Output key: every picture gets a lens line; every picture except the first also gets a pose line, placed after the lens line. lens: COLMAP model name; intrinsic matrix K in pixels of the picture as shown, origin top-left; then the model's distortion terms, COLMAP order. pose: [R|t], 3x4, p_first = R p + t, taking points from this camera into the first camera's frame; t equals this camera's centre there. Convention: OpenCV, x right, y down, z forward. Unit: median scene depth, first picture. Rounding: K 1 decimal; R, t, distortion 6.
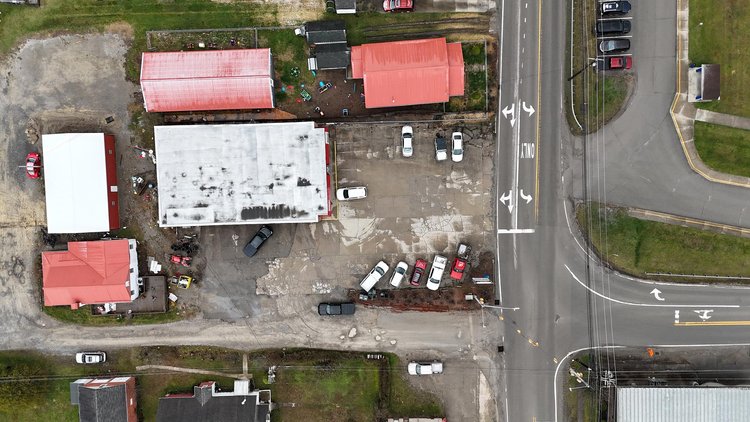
lens RADIAL K [[546.0, 0, 374.3], [0, 546.0, 210.9], [0, 0, 1]] dist [0.100845, -0.109010]
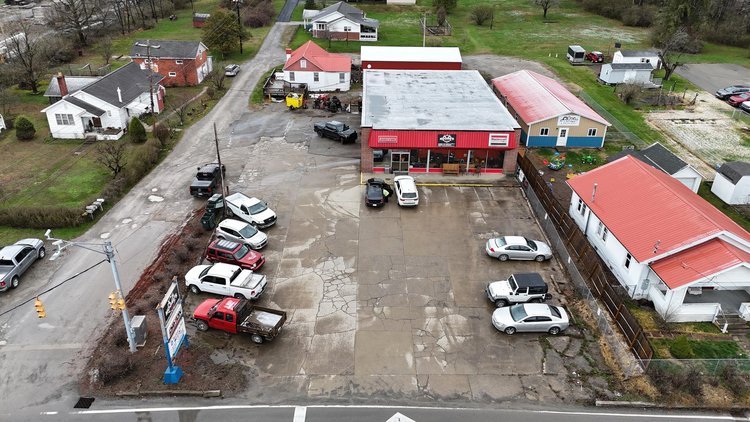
lens RADIAL K [[546.0, 0, 374.3], [0, 546.0, 210.9], [0, 0, 1]] dist [0.100845, -0.109010]
pose [[-0.024077, 0.479345, -0.877296, 0.460532], [-0.997683, -0.067371, -0.009429, 0.004612], [-0.063624, 0.875037, 0.479857, 0.735595]]
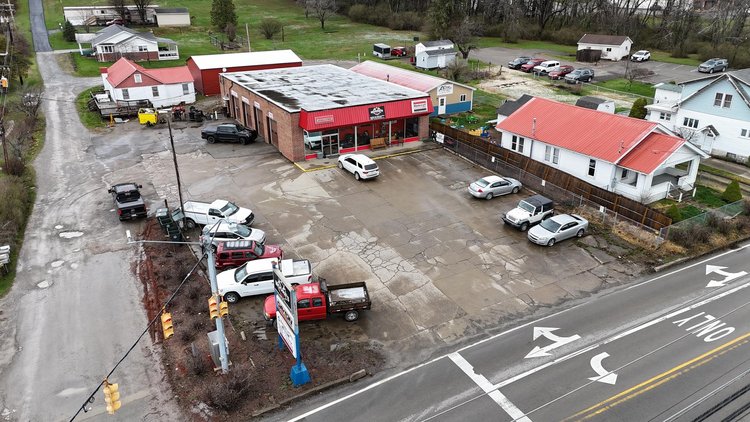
lens RADIAL K [[546.0, 0, 374.3], [0, 546.0, 210.9], [0, 0, 1]] dist [0.100845, -0.109010]
pose [[0.461585, 0.373770, -0.804510, 0.427250], [-0.885910, 0.147351, -0.439830, 0.202790], [-0.045850, 0.915742, 0.399142, 0.804053]]
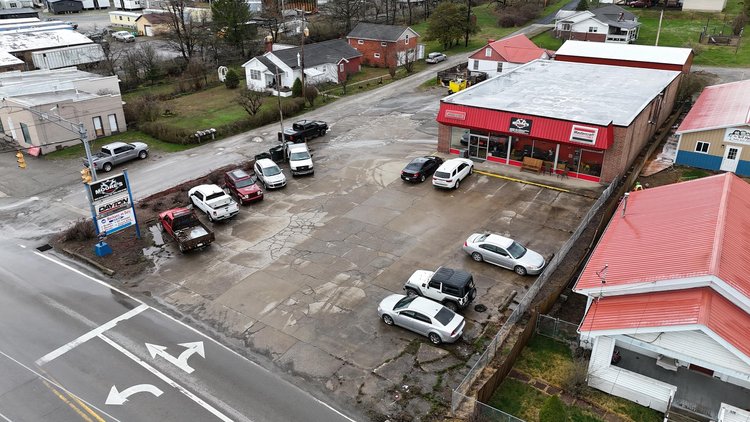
lens RADIAL K [[546.0, 0, 374.3], [0, 546.0, 210.9], [0, 0, 1]] dist [0.100845, -0.109010]
pose [[-0.593617, 0.365827, -0.716792, 0.368186], [-0.804537, -0.290153, 0.518199, -0.239889], [-0.018408, 0.884297, 0.466561, 0.784908]]
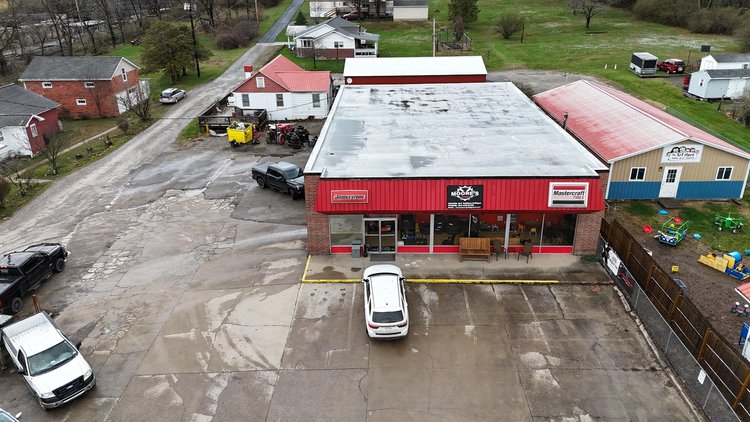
lens RADIAL K [[546.0, 0, 374.3], [0, 546.0, 210.9], [0, 0, 1]] dist [0.100845, -0.109010]
pose [[-0.057642, 0.420750, -0.905344, 0.192619], [-0.997926, -0.050306, 0.040157, -0.035266], [-0.028649, 0.905781, 0.422777, 0.825260]]
